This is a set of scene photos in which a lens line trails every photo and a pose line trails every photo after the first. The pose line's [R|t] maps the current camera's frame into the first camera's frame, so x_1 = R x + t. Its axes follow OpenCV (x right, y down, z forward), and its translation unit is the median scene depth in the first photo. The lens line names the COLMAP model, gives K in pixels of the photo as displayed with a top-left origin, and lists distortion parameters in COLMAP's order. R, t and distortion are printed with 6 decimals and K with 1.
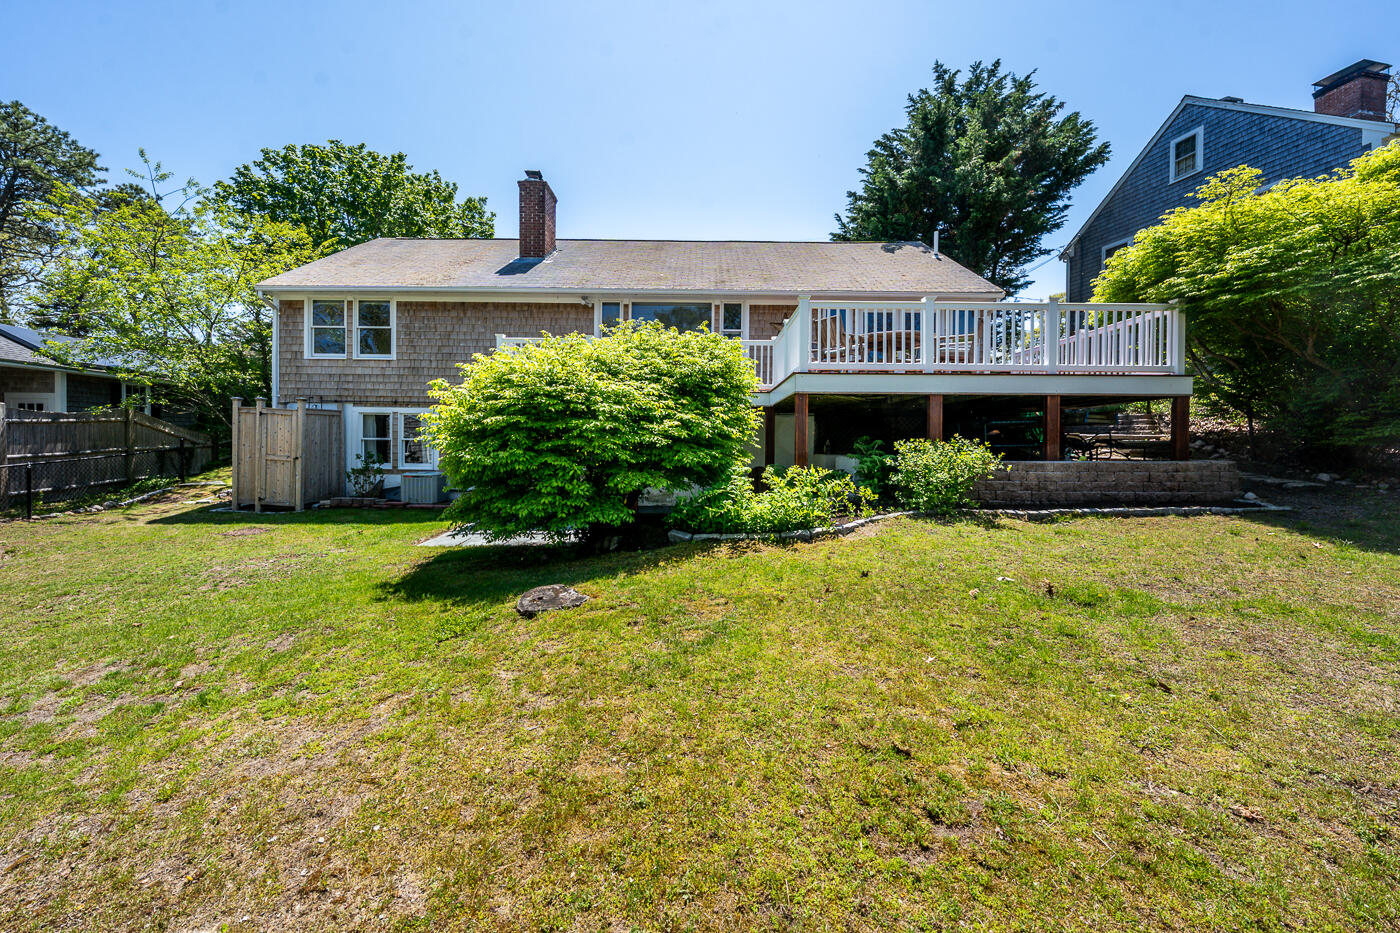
lens RADIAL K [[568.7, 0, 700.3], [0, 568.7, 458.1], [0, 0, 1]] dist [-0.001887, -0.000121]
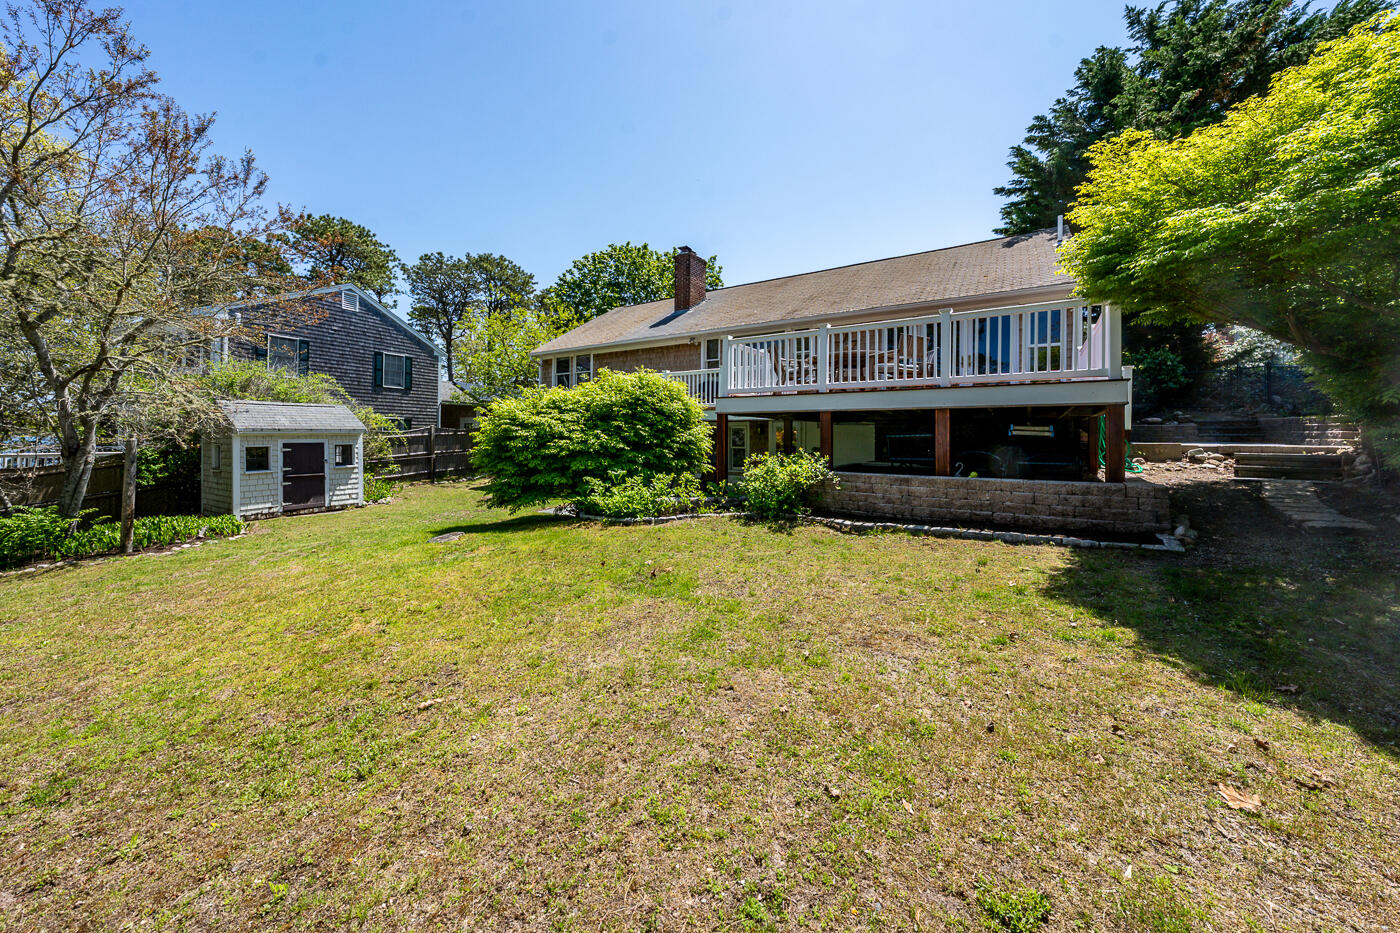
lens RADIAL K [[497.5, 0, 688.9], [0, 497.5, 439.8], [0, 0, 1]] dist [-0.004528, 0.001138]
pose [[0.829340, 0.003656, -0.558733, 0.450760], [-0.015108, 0.999760, -0.015883, -0.022840], [0.558540, 0.021614, 0.829196, 0.020421]]
